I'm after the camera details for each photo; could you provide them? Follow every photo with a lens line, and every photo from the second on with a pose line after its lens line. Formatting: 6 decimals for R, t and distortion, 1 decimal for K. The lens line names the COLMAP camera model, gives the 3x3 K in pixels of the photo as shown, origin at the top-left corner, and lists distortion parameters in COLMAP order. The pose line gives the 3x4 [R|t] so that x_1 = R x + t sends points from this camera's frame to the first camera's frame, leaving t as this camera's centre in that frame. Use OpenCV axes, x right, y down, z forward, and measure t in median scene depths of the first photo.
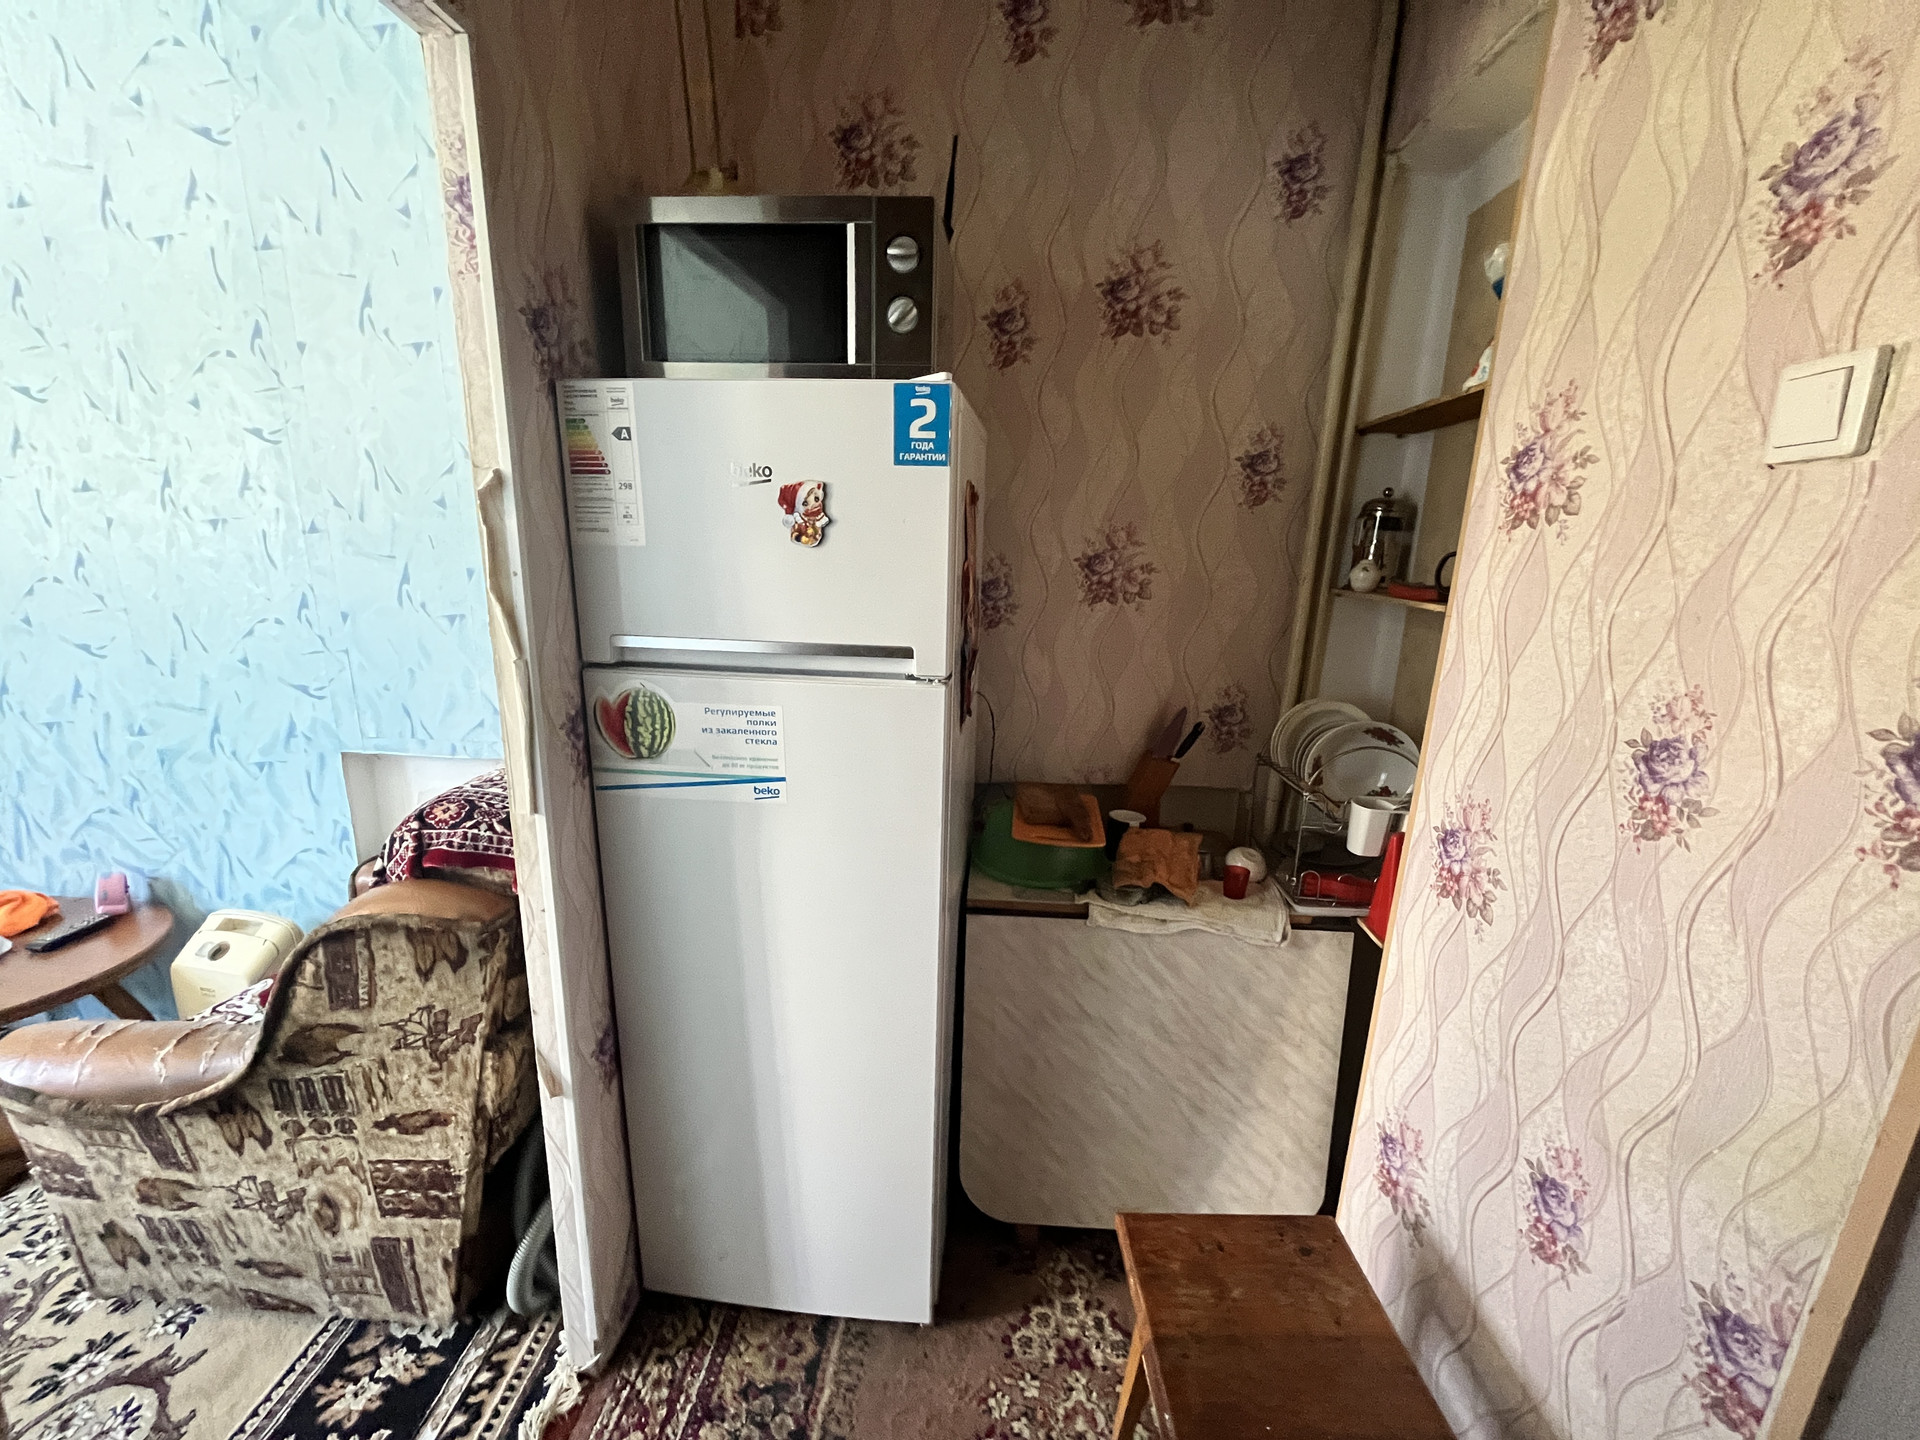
lens RADIAL K [[777.3, 0, 954.9], [0, 777.3, 725.7], [0, 0, 1]] dist [-0.002778, 0.000015]
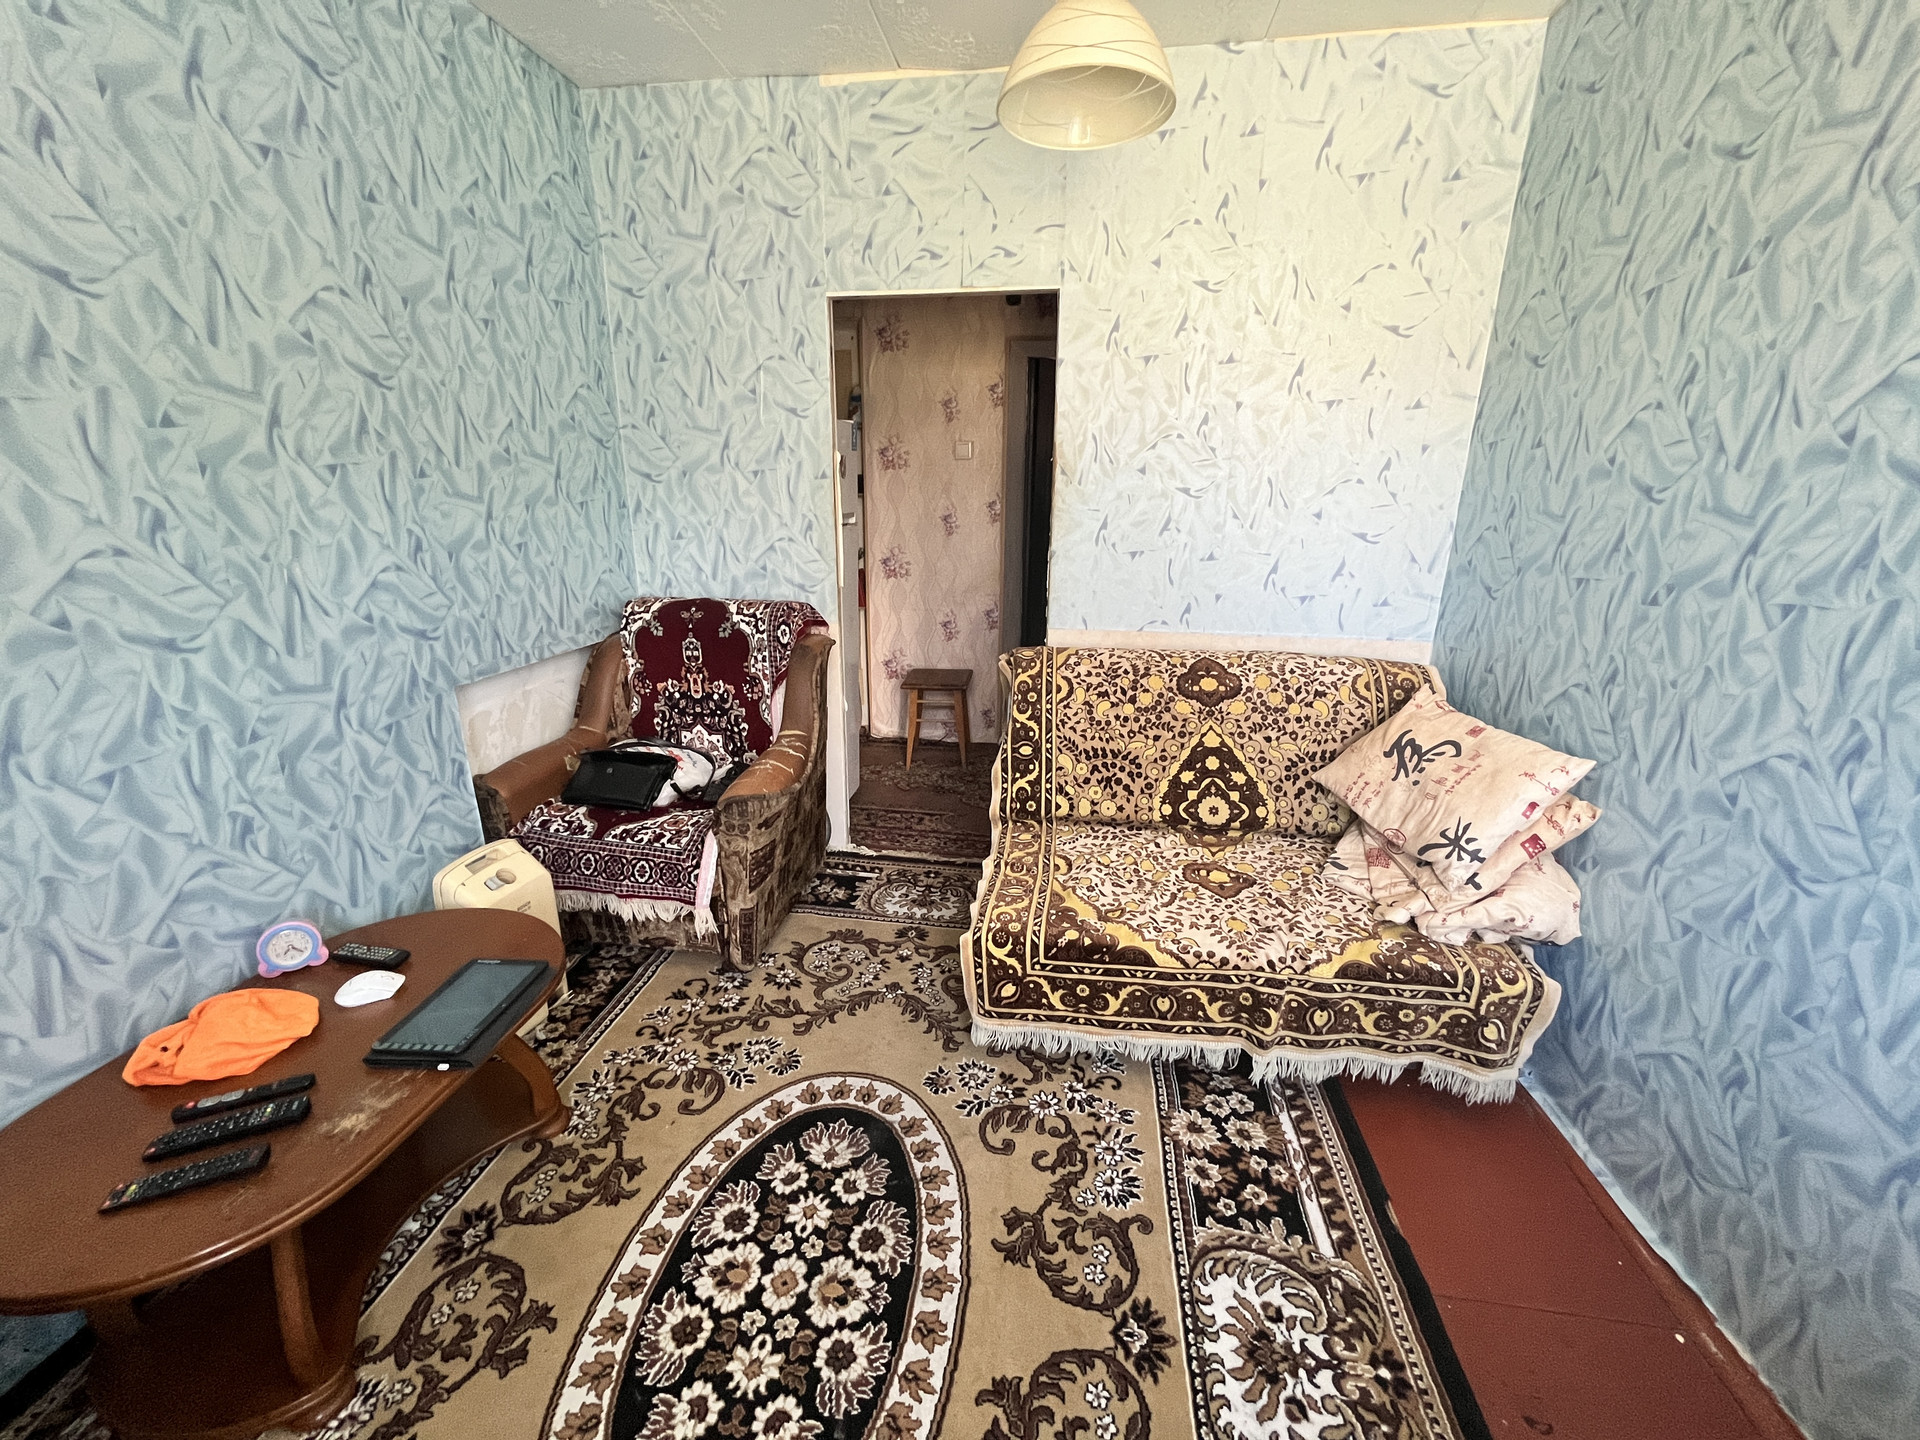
lens RADIAL K [[777.3, 0, 956.7], [0, 777.3, 726.0], [0, 0, 1]] dist [-0.002778, 0.000015]
pose [[0.092458, -0.320174, 0.942836, -2.517637], [0.232094, 0.927739, 0.292287, -0.098760], [-0.968289, 0.191803, 0.160087, 0.251016]]
